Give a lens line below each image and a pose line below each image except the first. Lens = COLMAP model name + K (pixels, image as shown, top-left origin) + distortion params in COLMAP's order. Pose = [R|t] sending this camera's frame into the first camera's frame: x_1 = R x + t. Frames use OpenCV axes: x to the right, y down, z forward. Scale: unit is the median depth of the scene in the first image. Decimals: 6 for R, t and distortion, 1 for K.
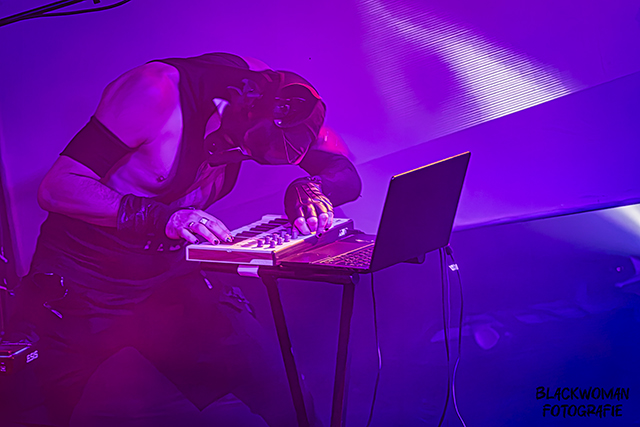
lens RADIAL K [[3822.9, 0, 320.0], [0, 3822.9, 213.5], [0, 0, 1]] dist [-0.293481, -4.819010]
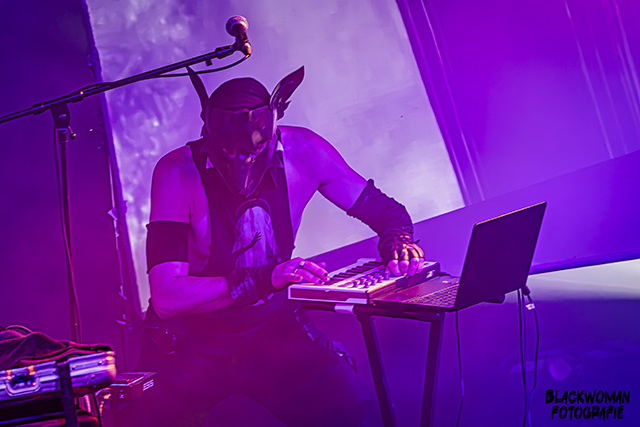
lens RADIAL K [[3822.9, 0, 320.0], [0, 3822.9, 213.5], [0, 0, 1]] dist [-0.293481, -4.819010]
pose [[0.999759, 0.005573, -0.021235, -0.002529], [-0.005807, 0.999923, -0.010943, -0.000369], [0.021173, 0.011064, 0.999715, -0.106664]]
